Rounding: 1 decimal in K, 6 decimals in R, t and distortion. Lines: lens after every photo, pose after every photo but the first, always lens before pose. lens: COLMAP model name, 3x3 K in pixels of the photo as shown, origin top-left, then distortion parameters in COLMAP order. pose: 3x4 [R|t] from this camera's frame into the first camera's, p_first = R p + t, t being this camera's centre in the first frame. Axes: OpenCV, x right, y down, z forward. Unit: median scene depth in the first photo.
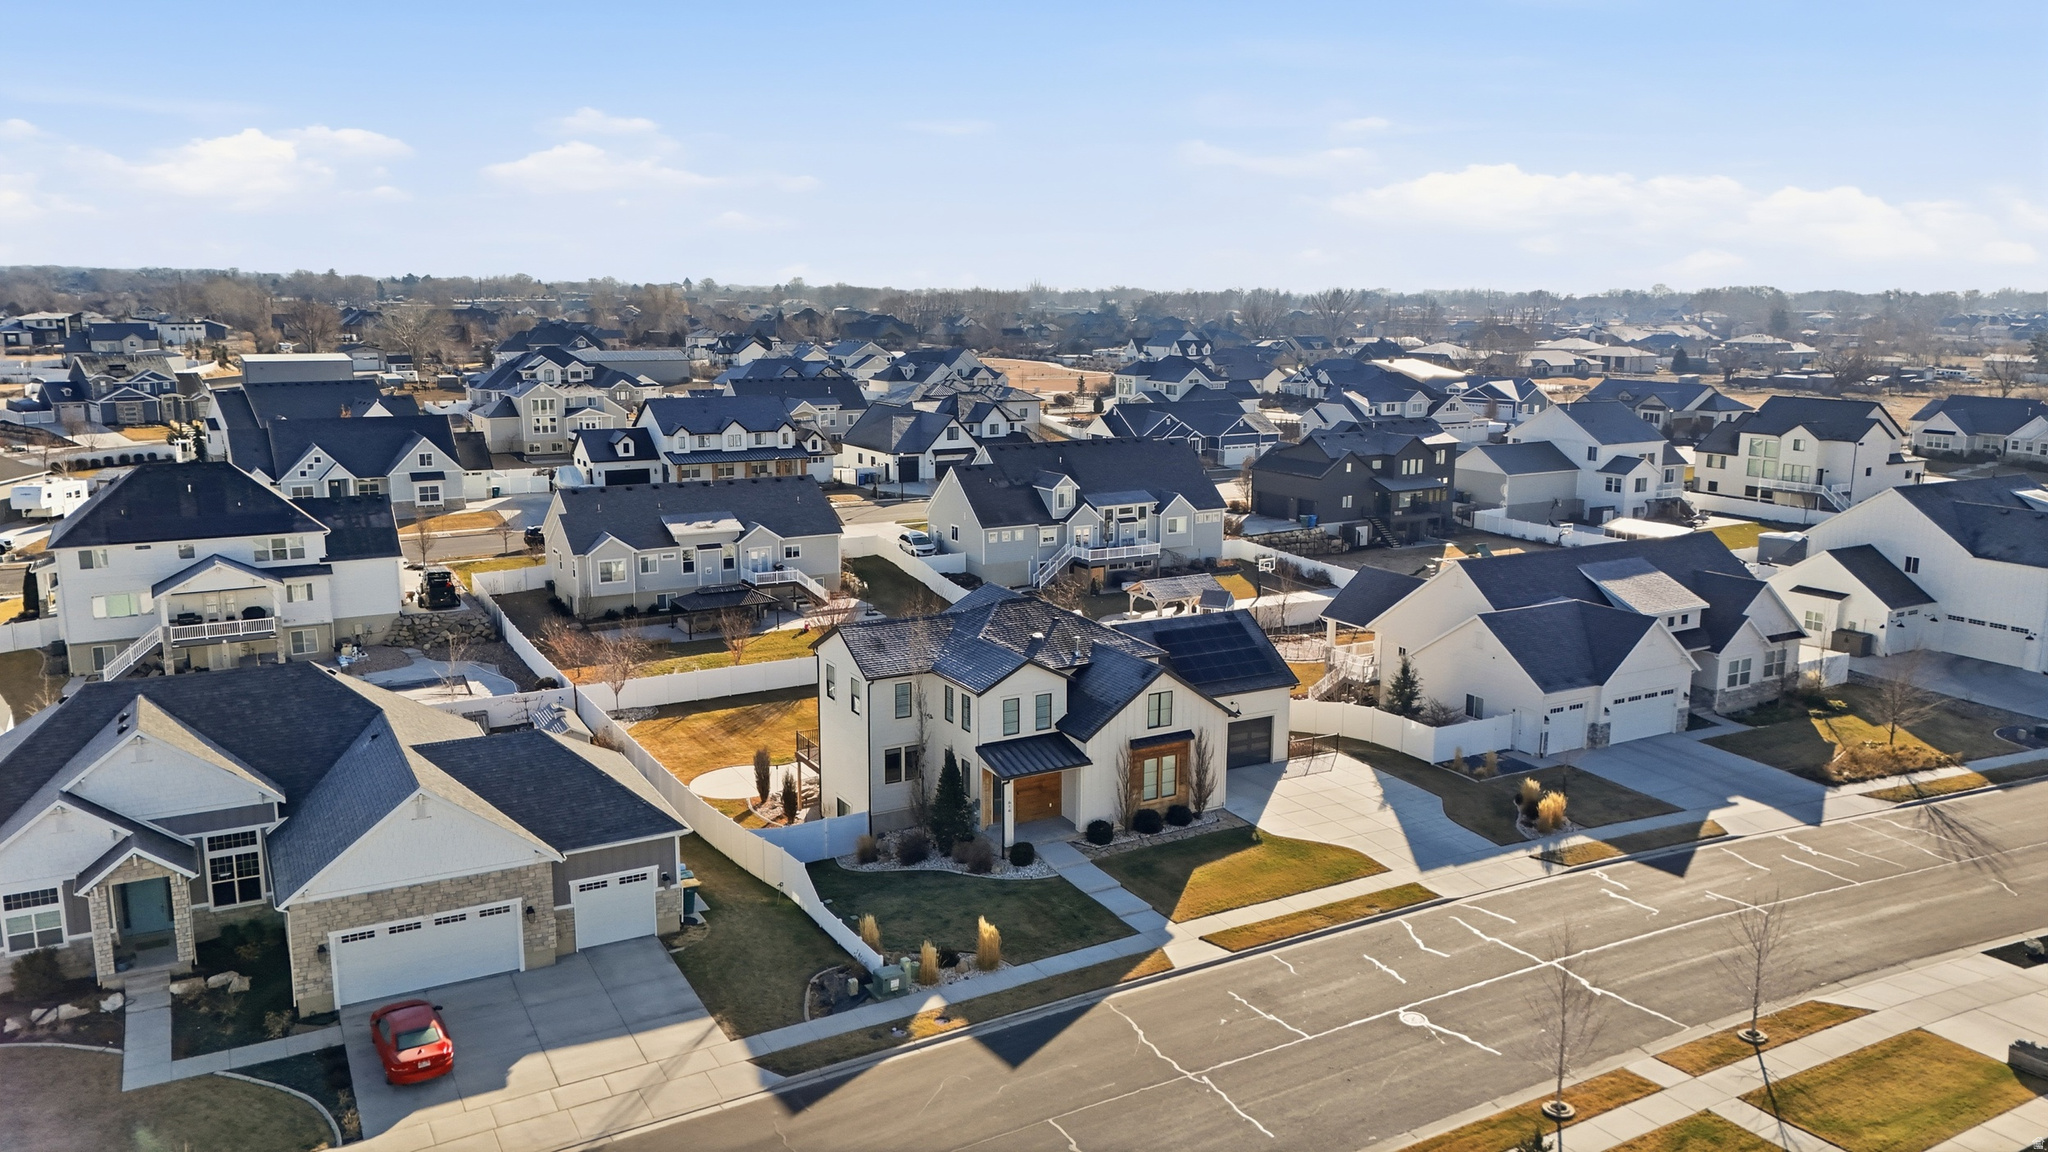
lens RADIAL K [[1495.3, 0, 1024.0], [0, 1495.3, 576.0], [0, 0, 1]] dist [0.114245, -0.134027]
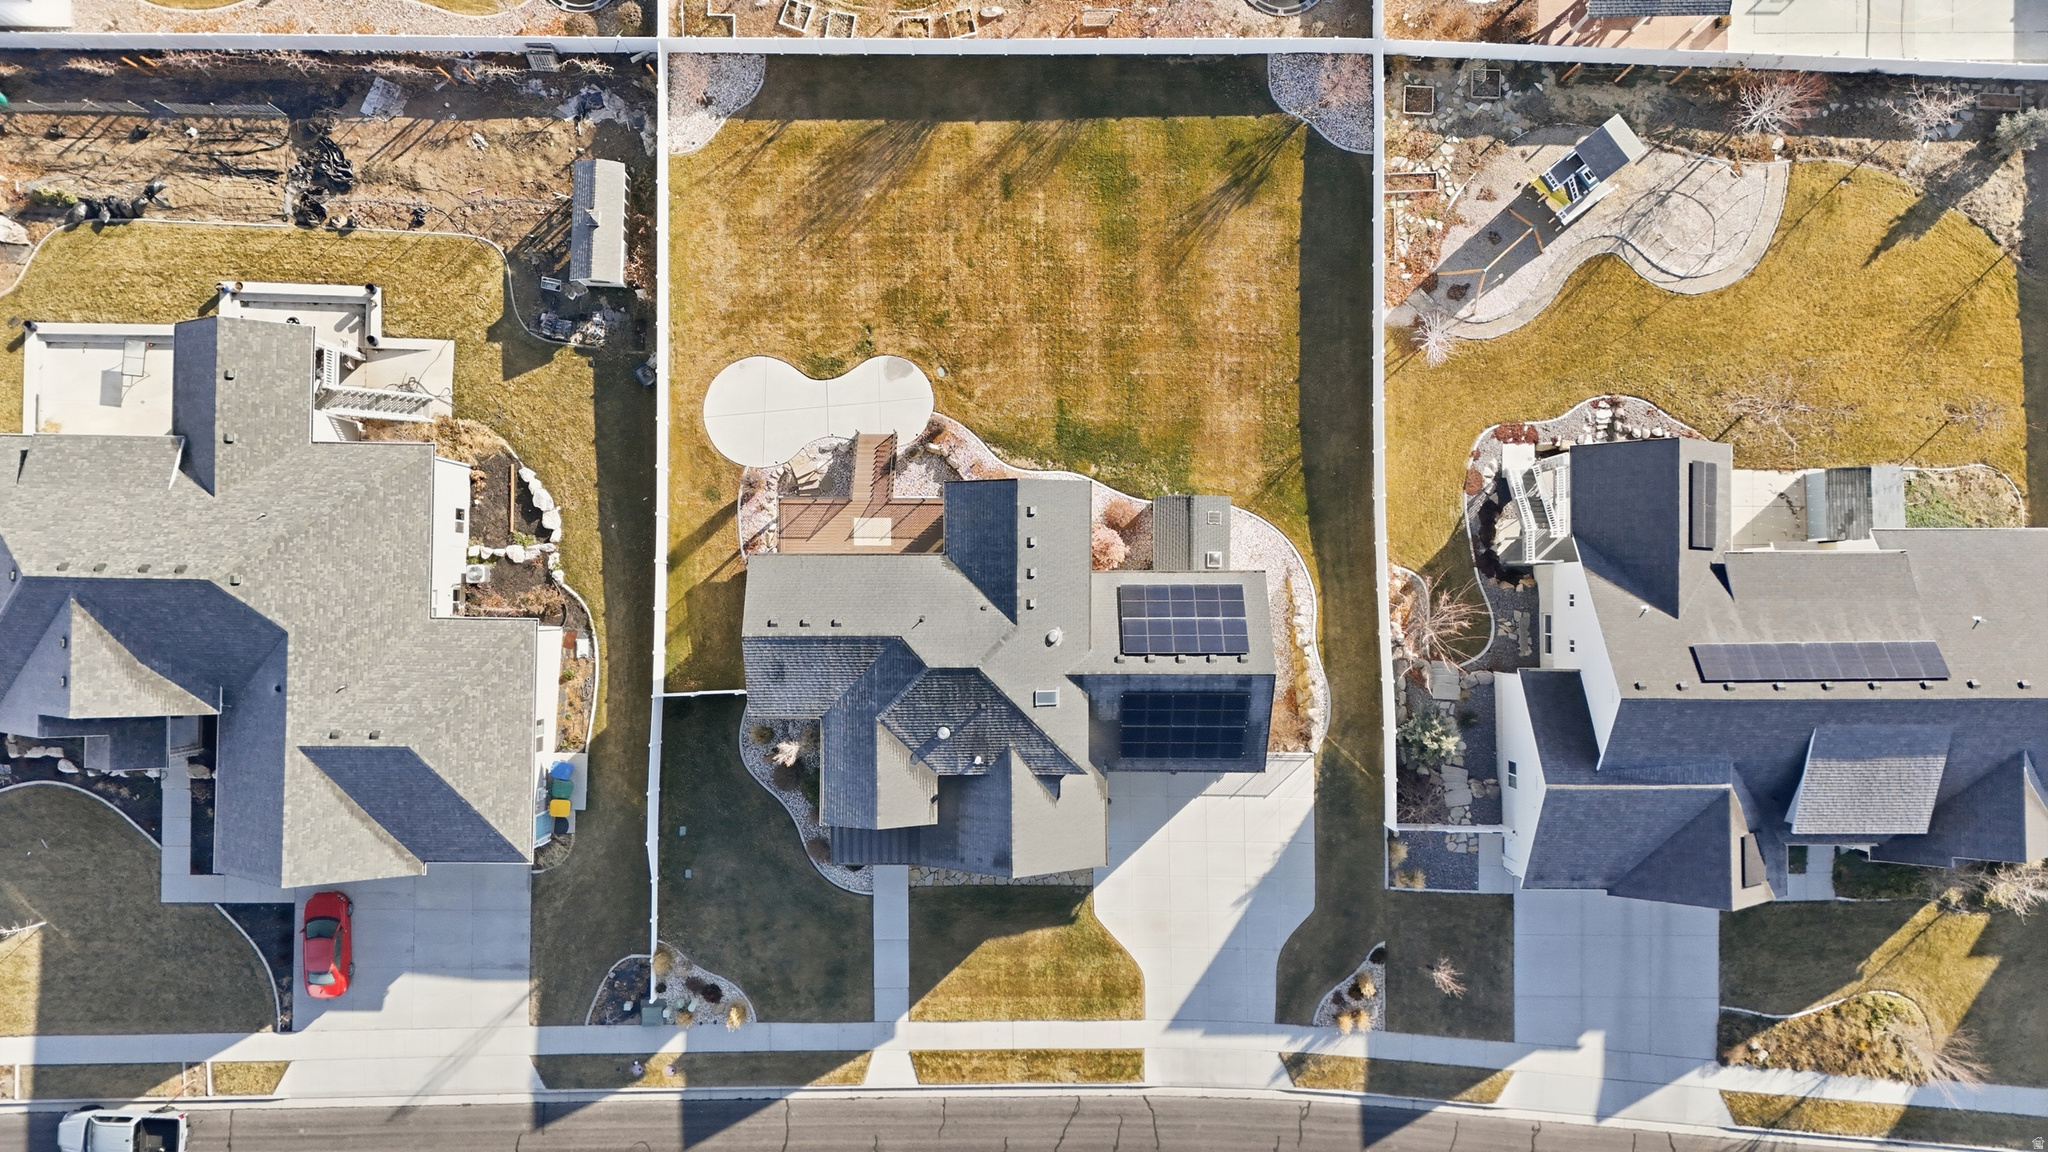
lens RADIAL K [[1471.9, 0, 1024.0], [0, 1471.9, 576.0], [0, 0, 1]] dist [0.117902, -0.122825]
pose [[0.869763, 0.493388, -0.008982, 0.011311], [-0.090774, 0.177859, 0.979860, -0.770305], [0.485049, -0.851431, 0.199482, 0.832348]]
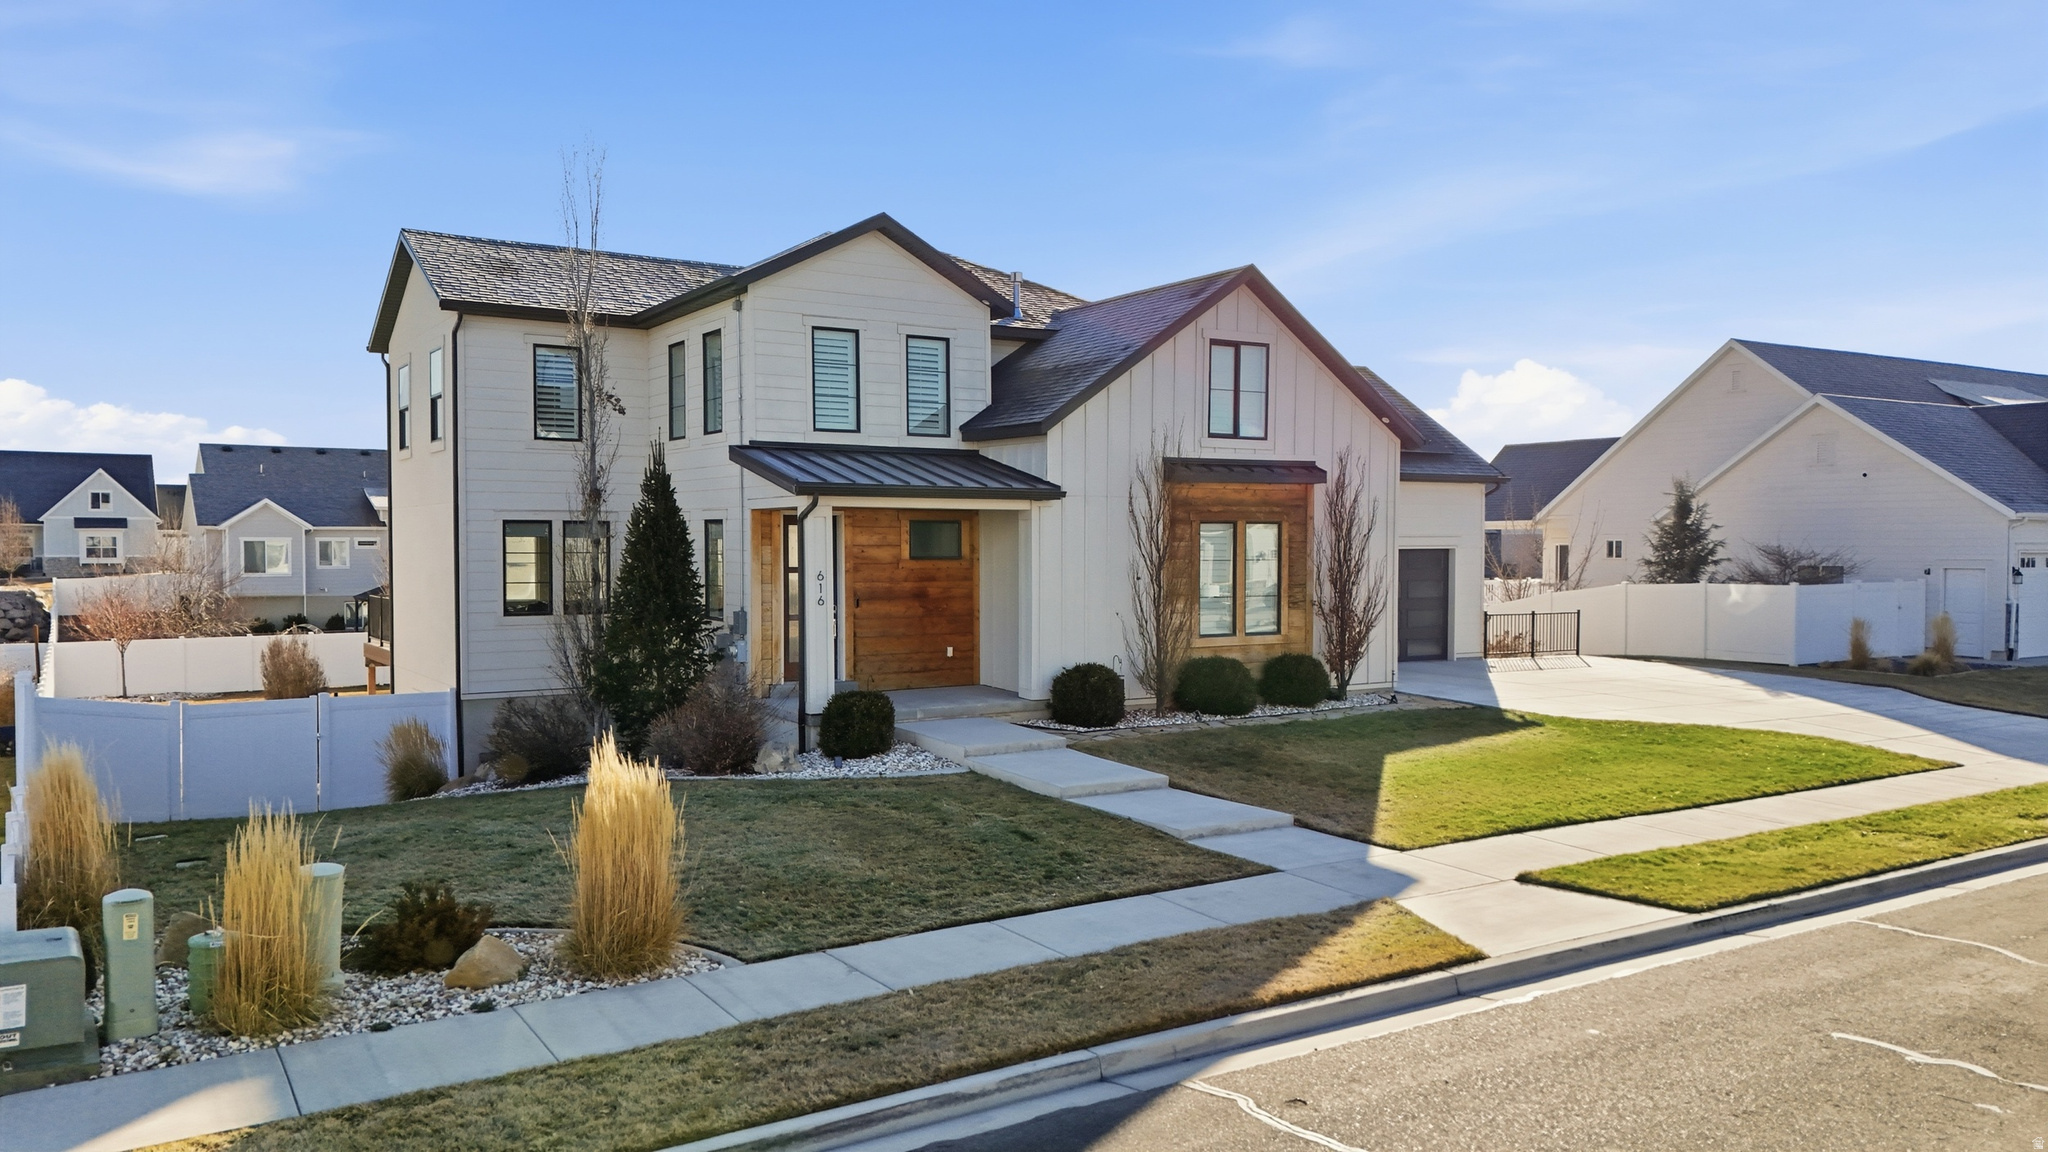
lens RADIAL K [[1498.7, 0, 1024.0], [0, 1498.7, 576.0], [0, 0, 1]] dist [0.052318, 0.000675]
pose [[0.998893, -0.005950, 0.046652, 0.016343], [0.013658, 0.985913, -0.166698, 0.169656], [-0.045003, 0.167151, 0.984904, 0.547624]]
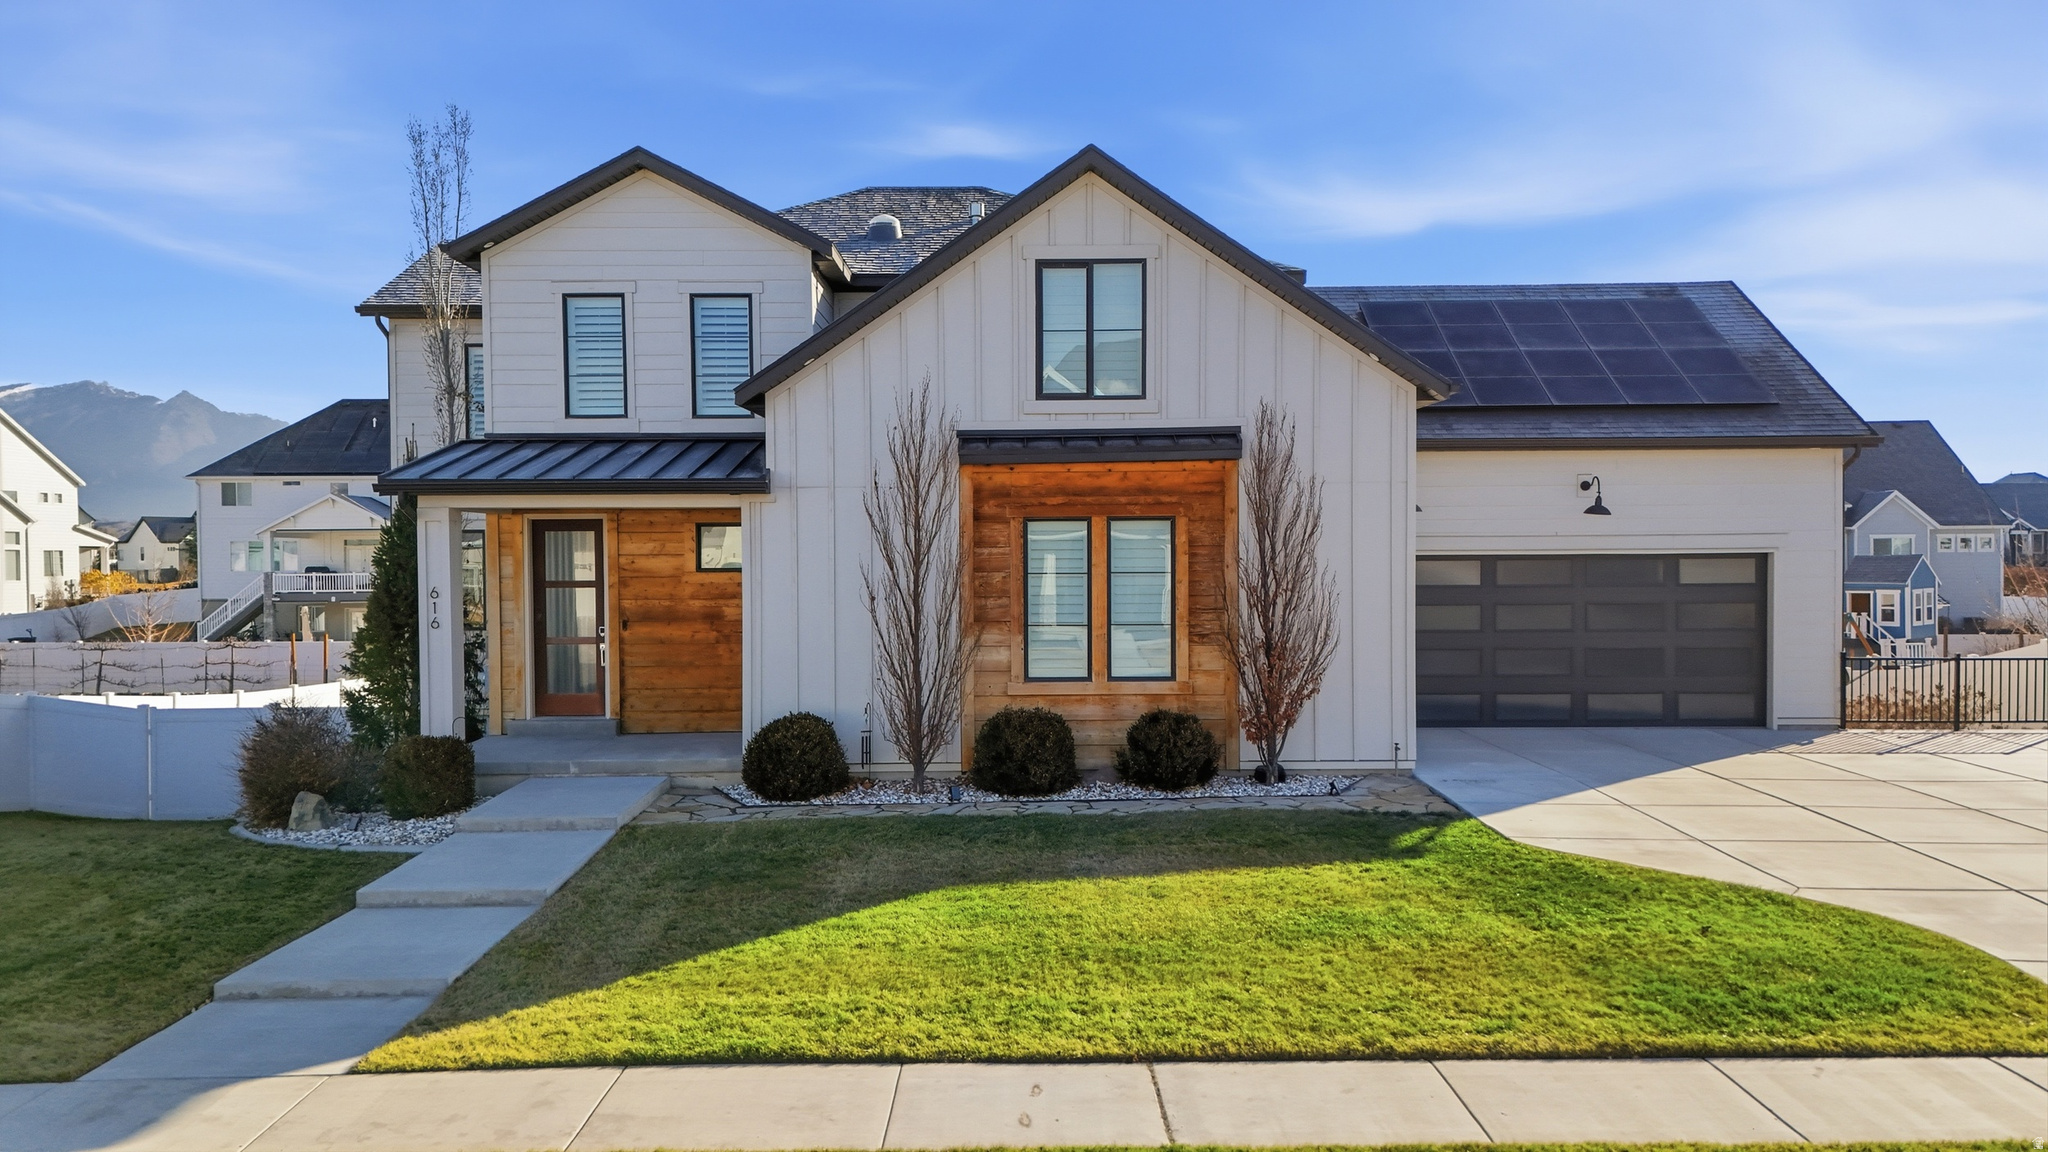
lens RADIAL K [[1495.3, 0, 1024.0], [0, 1495.3, 576.0], [0, 0, 1]] dist [0.114245, -0.134027]
pose [[0.868534, -0.003138, -0.495619, 0.181177], [-0.081776, 0.985368, -0.149544, 0.147948], [0.488836, 0.170414, 0.855569, 0.666006]]
